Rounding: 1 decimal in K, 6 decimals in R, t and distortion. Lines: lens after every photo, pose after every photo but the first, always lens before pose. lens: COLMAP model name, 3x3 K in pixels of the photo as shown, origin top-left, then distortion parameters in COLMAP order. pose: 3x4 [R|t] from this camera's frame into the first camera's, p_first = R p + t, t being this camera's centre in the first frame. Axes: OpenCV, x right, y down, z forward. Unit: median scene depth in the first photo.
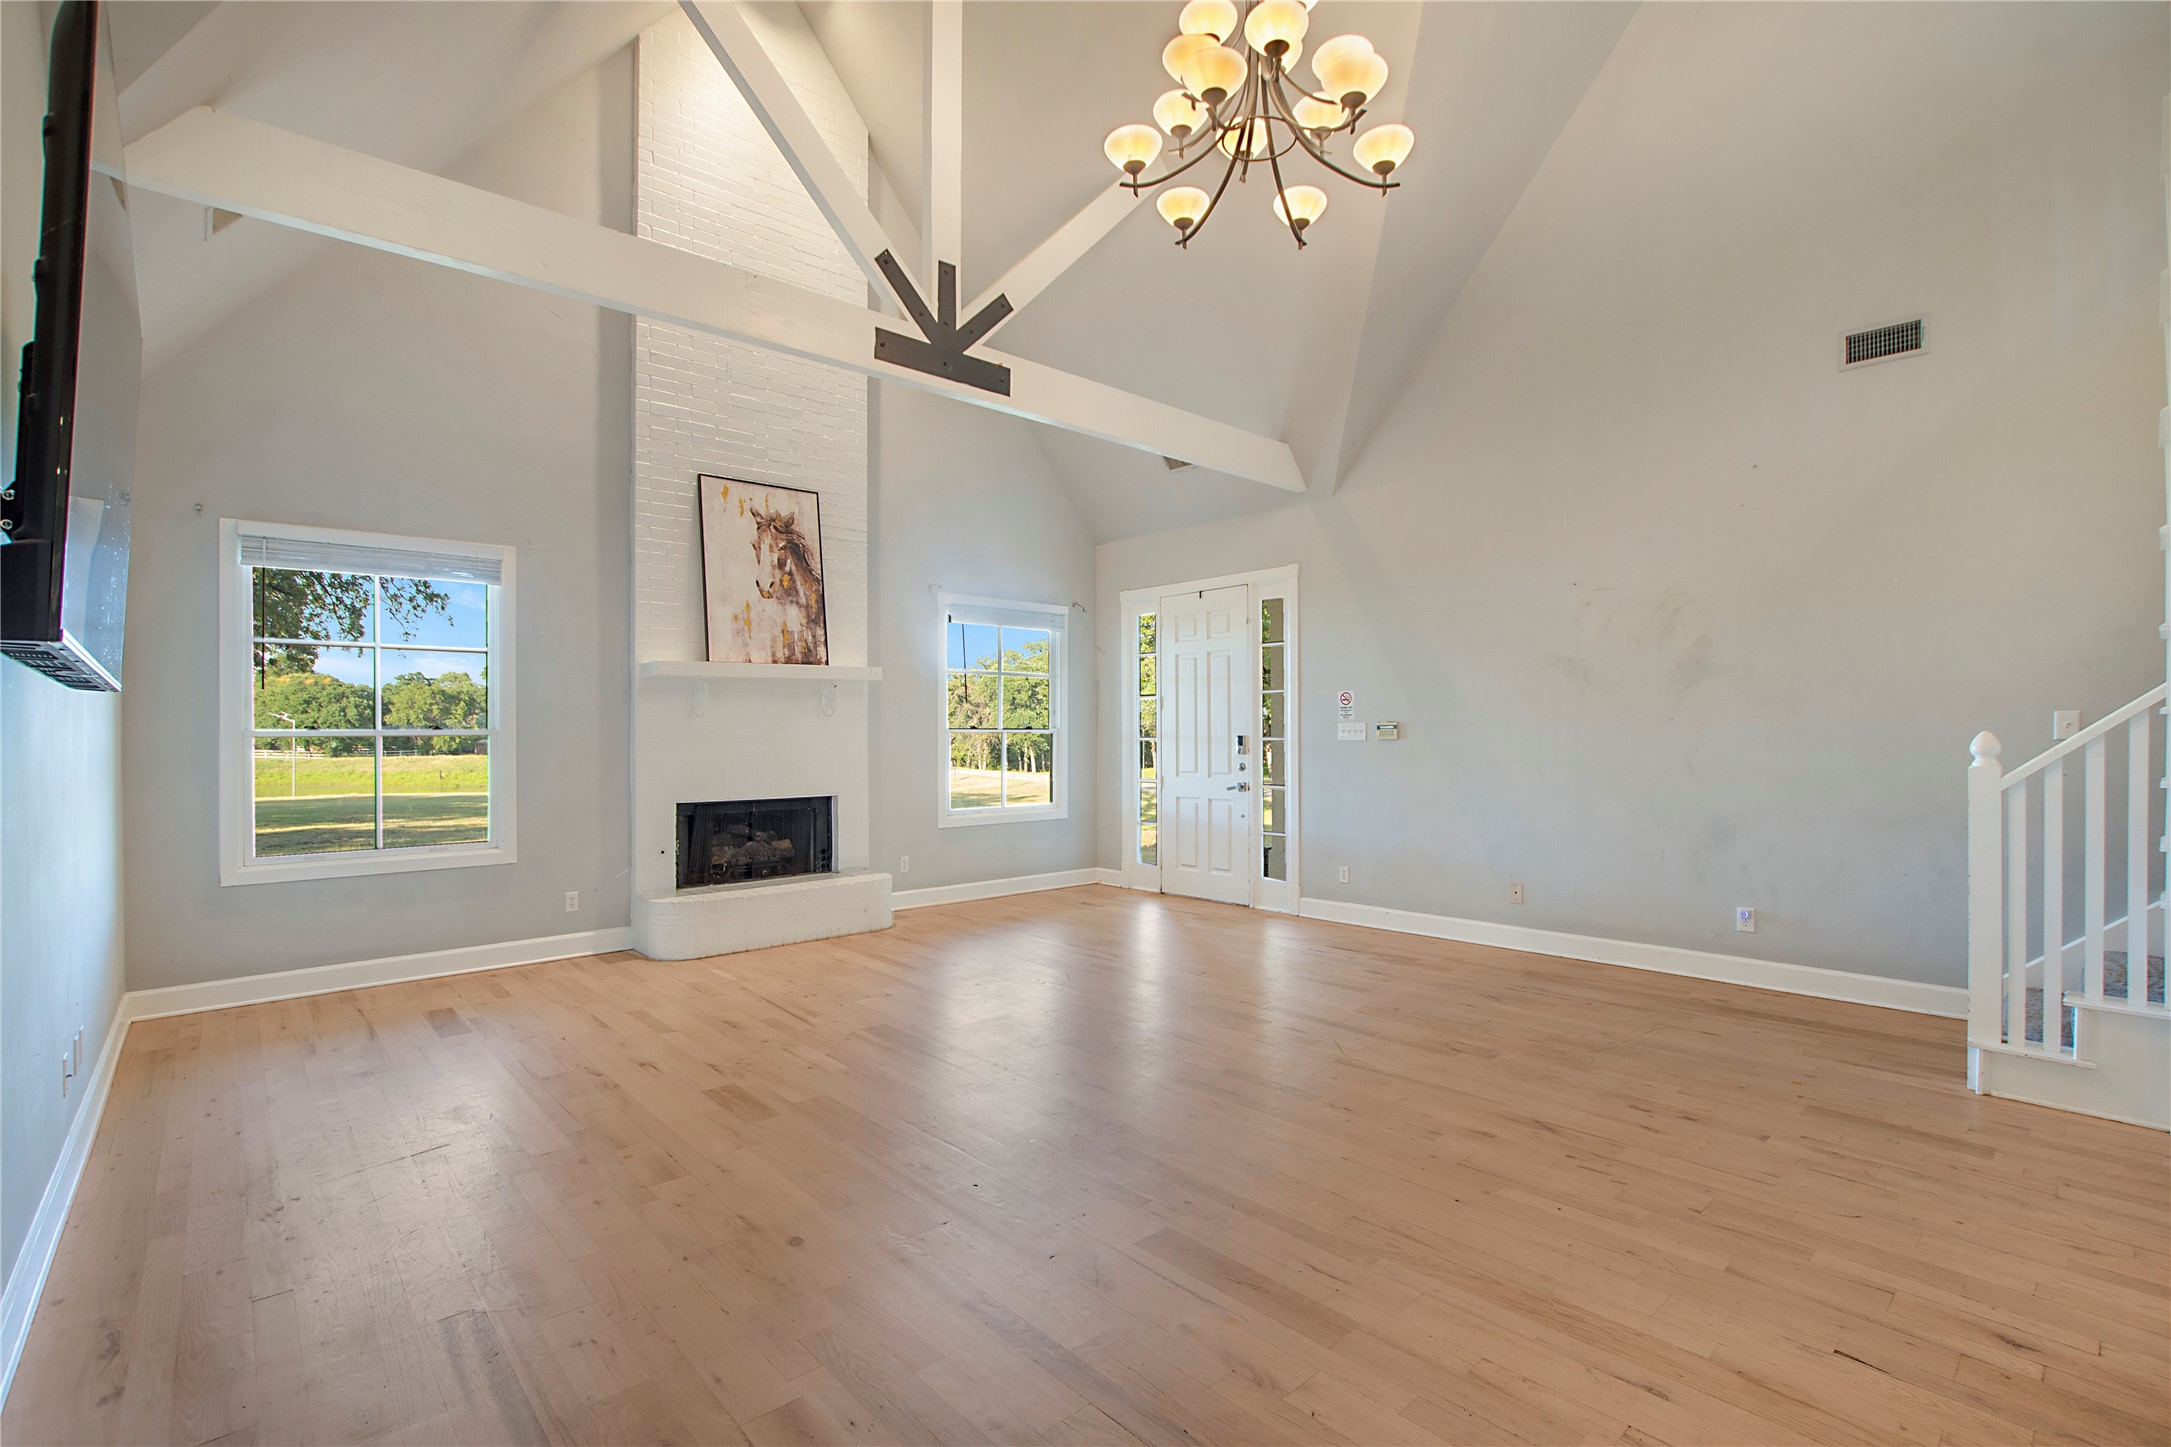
lens RADIAL K [[990.5, 0, 1085.5], [0, 990.5, 723.5], [0, 0, 1]] dist [-0.028152, 0.000880]
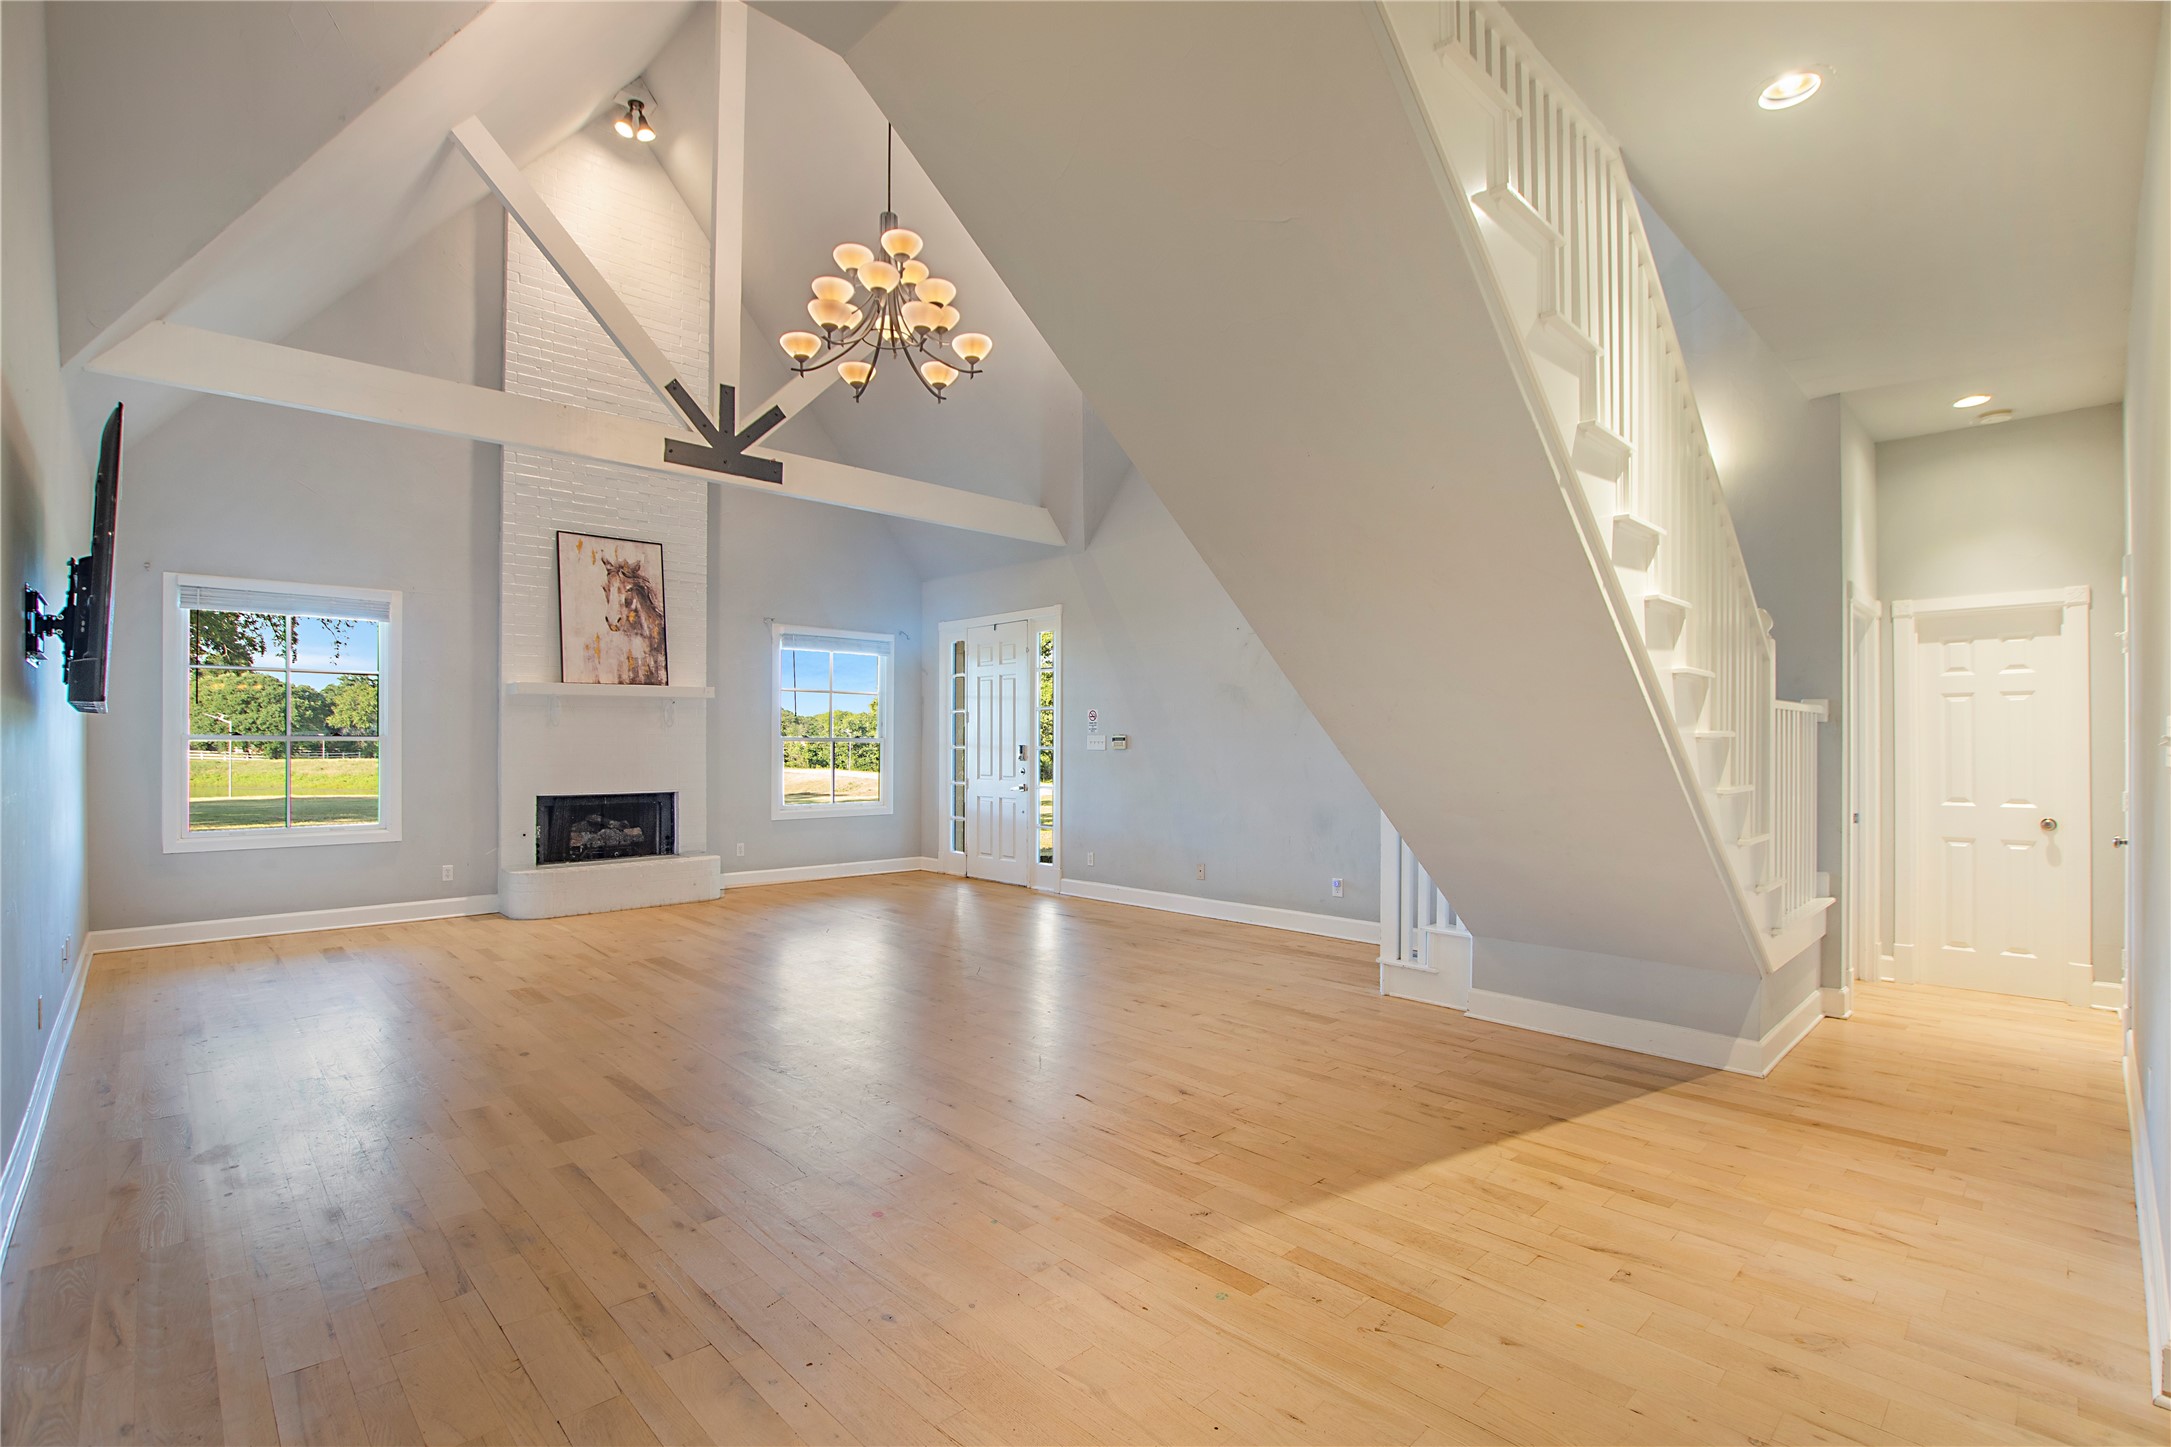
lens RADIAL K [[1005.4, 0, 1088.9], [0, 1005.4, 735.4], [0, 0, 1]] dist [-0.027228, -0.000343]
pose [[0.999425, 0.008126, 0.032927, 0.232679], [-0.008278, 0.999956, 0.004490, -0.006933], [-0.032889, -0.004760, 0.999448, -0.272225]]
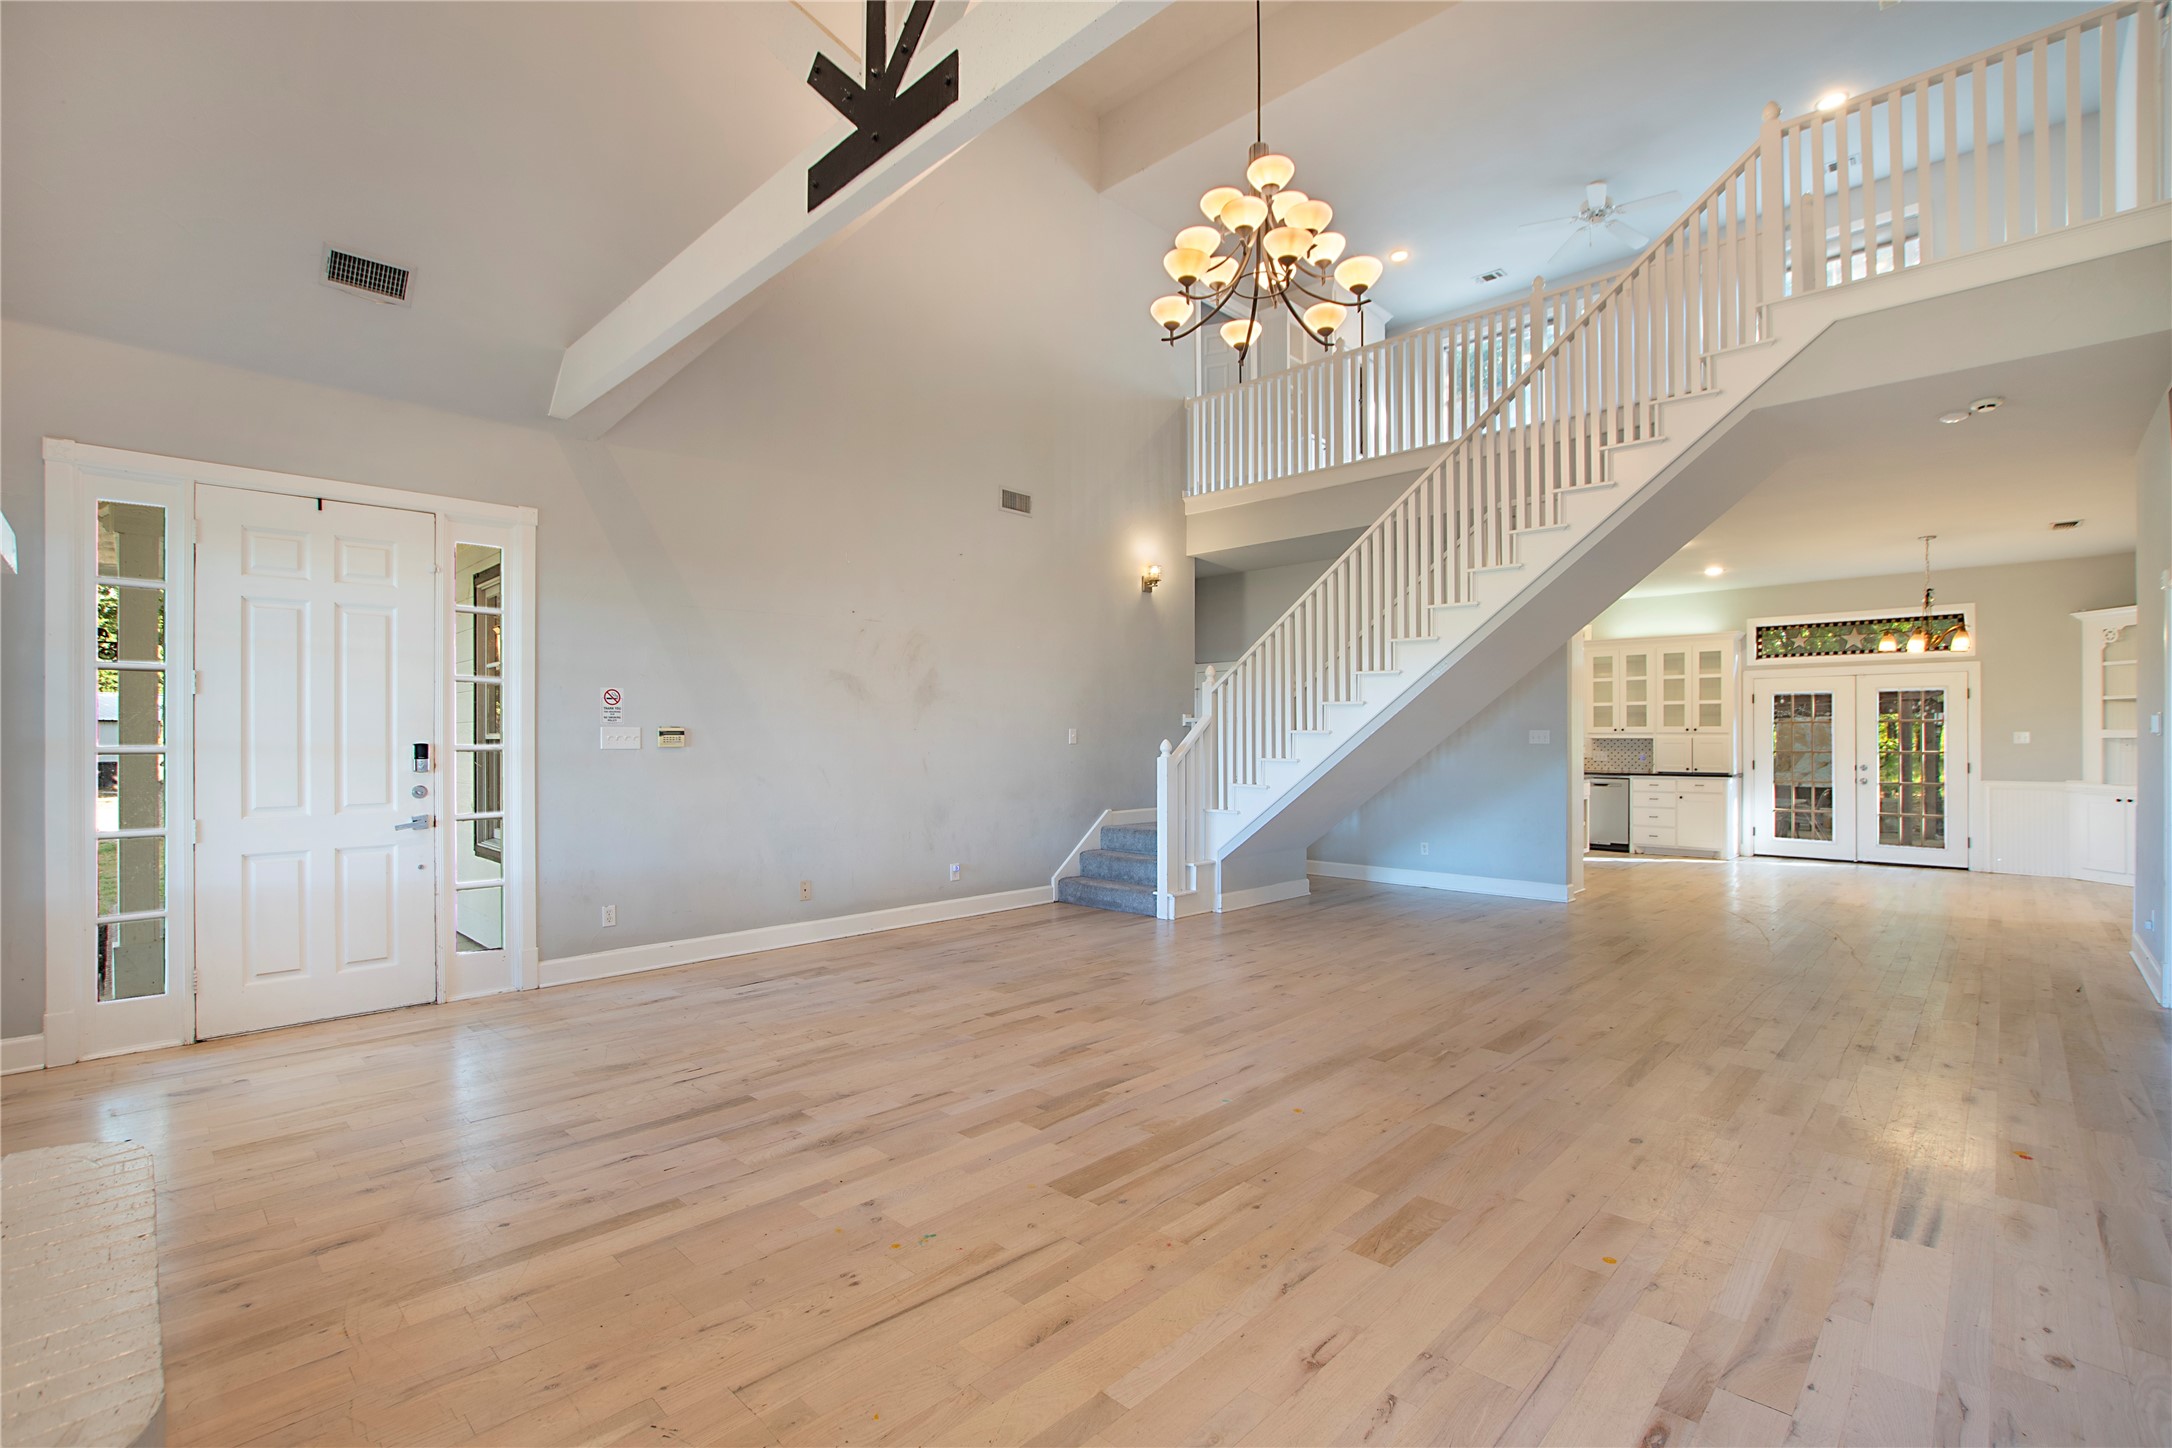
lens RADIAL K [[968.3, 0, 1093.5], [0, 968.3, 736.2], [0, 0, 1]] dist [-0.034060, 0.005375]
pose [[-0.072301, 0.008374, 0.997348, -0.586198], [-0.010838, 0.999899, -0.009181, 0.010215], [-0.997324, -0.011473, -0.072203, 0.711597]]
